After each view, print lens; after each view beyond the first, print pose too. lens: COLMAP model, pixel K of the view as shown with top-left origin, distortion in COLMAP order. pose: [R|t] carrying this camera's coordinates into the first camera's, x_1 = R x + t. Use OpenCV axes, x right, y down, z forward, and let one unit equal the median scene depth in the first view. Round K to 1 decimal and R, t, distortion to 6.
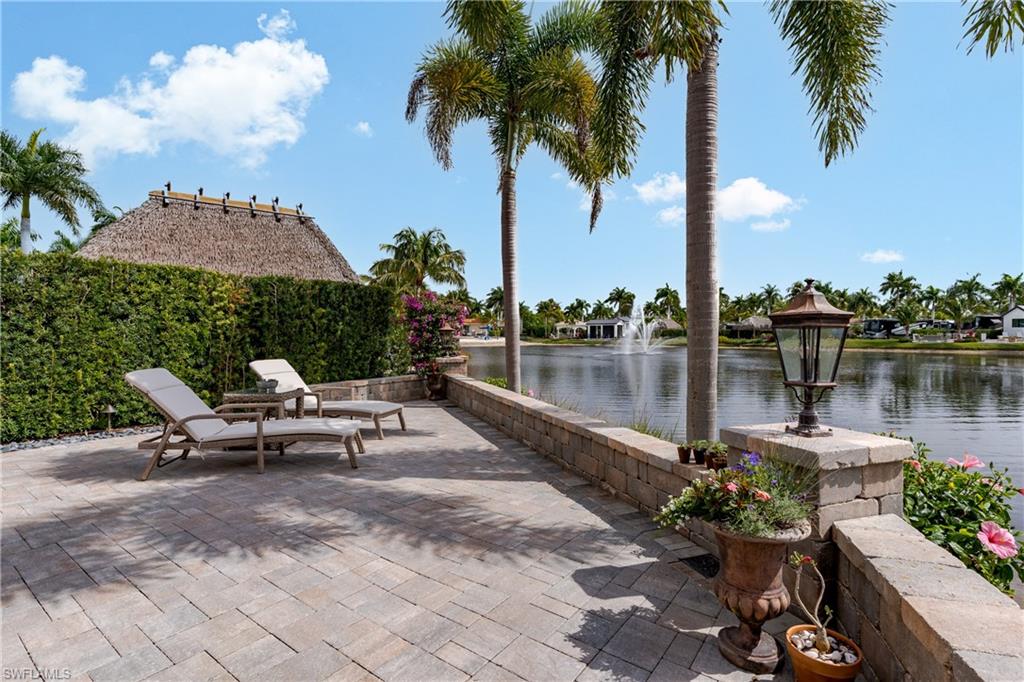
lens RADIAL K [[502.4, 0, 506.7], [0, 502.4, 346.5], [0, 0, 1]] dist [0.005560, -0.001221]
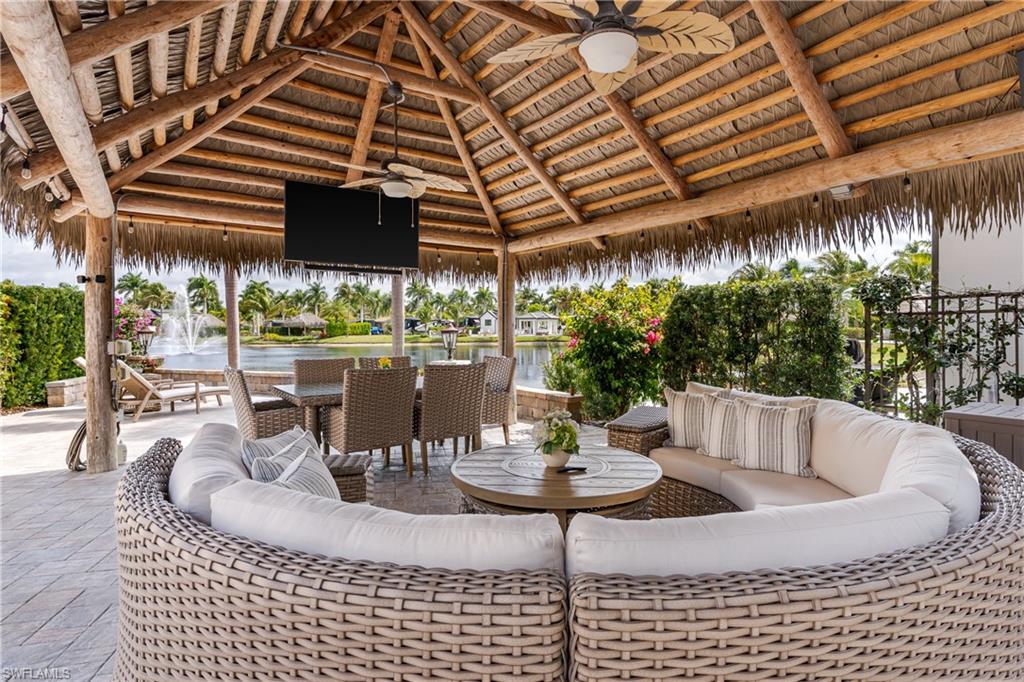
lens RADIAL K [[529.8, 0, 521.8], [0, 529.8, 343.2], [0, 0, 1]] dist [0.016769, -0.001887]
pose [[0.656245, -0.021566, 0.754240, -0.548820], [0.022982, 0.999699, 0.008588, 0.003391], [-0.754198, 0.011699, 0.656543, -0.543885]]
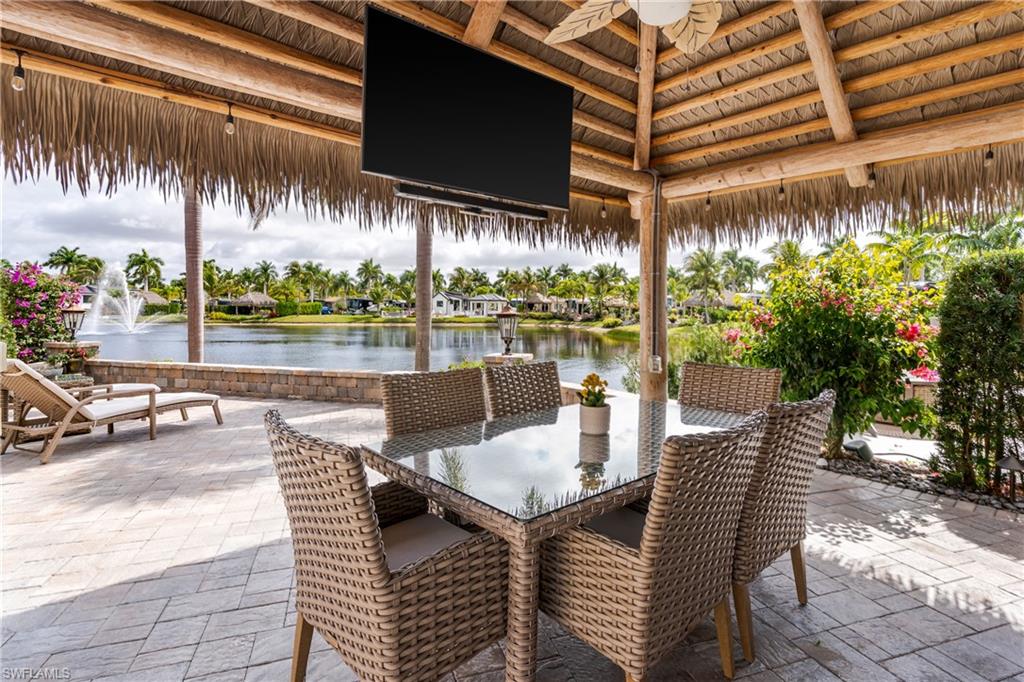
lens RADIAL K [[502.4, 0, 519.5], [0, 502.4, 320.6], [0, 0, 1]] dist [0.005560, -0.001221]
pose [[0.576187, -0.010490, 0.817251, -0.449555], [0.013190, 0.999907, 0.003535, -0.008693], [-0.817212, 0.008742, 0.576271, -0.186033]]
